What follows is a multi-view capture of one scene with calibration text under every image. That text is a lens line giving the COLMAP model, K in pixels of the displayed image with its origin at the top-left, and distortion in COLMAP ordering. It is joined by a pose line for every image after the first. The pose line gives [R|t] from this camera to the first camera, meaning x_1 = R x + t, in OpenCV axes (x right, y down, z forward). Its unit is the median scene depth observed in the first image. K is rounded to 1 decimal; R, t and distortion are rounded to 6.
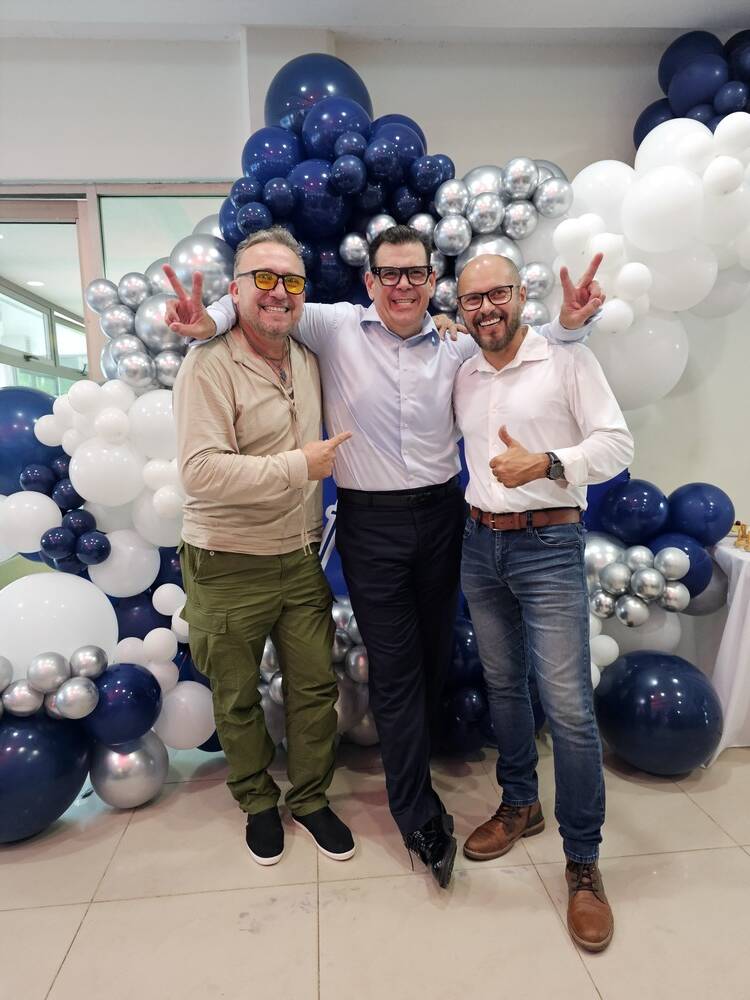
lens RADIAL K [[696.7, 0, 367.0], [0, 696.7, 504.3], [0, 0, 1]] dist [0.039150, -0.028488]
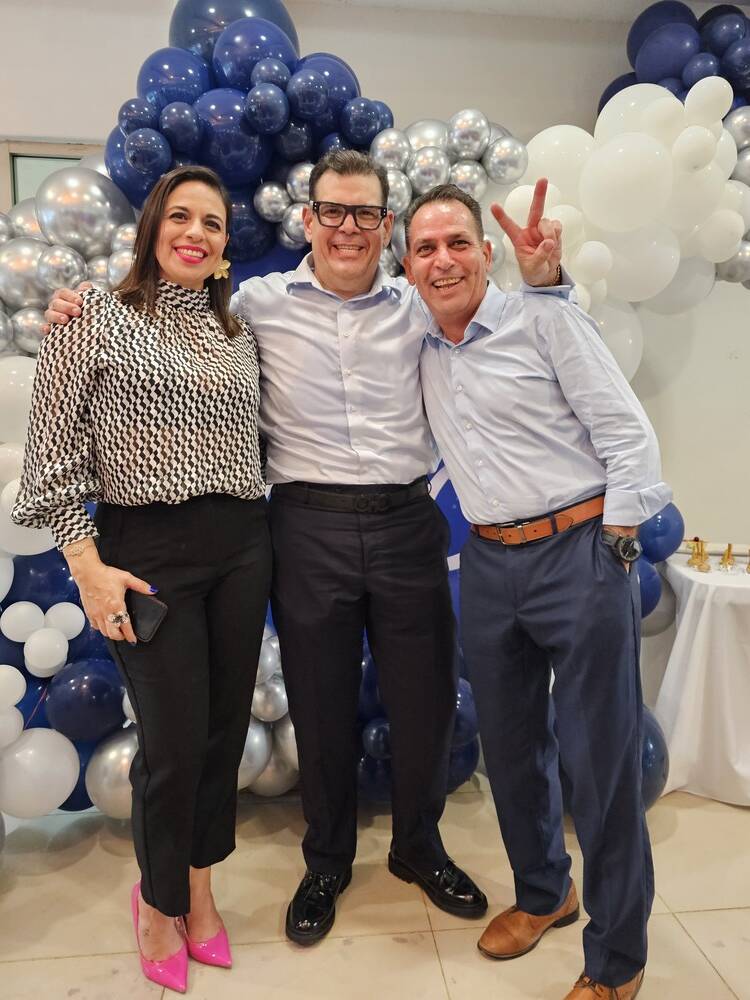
lens RADIAL K [[696.7, 0, 383.1], [0, 696.7, 494.7], [0, 0, 1]] dist [0.039150, -0.028488]
pose [[0.990363, 0.028810, 0.135469, 0.009986], [-0.026651, 0.999488, -0.017729, -0.004537], [-0.135911, 0.013948, 0.990623, 0.165929]]
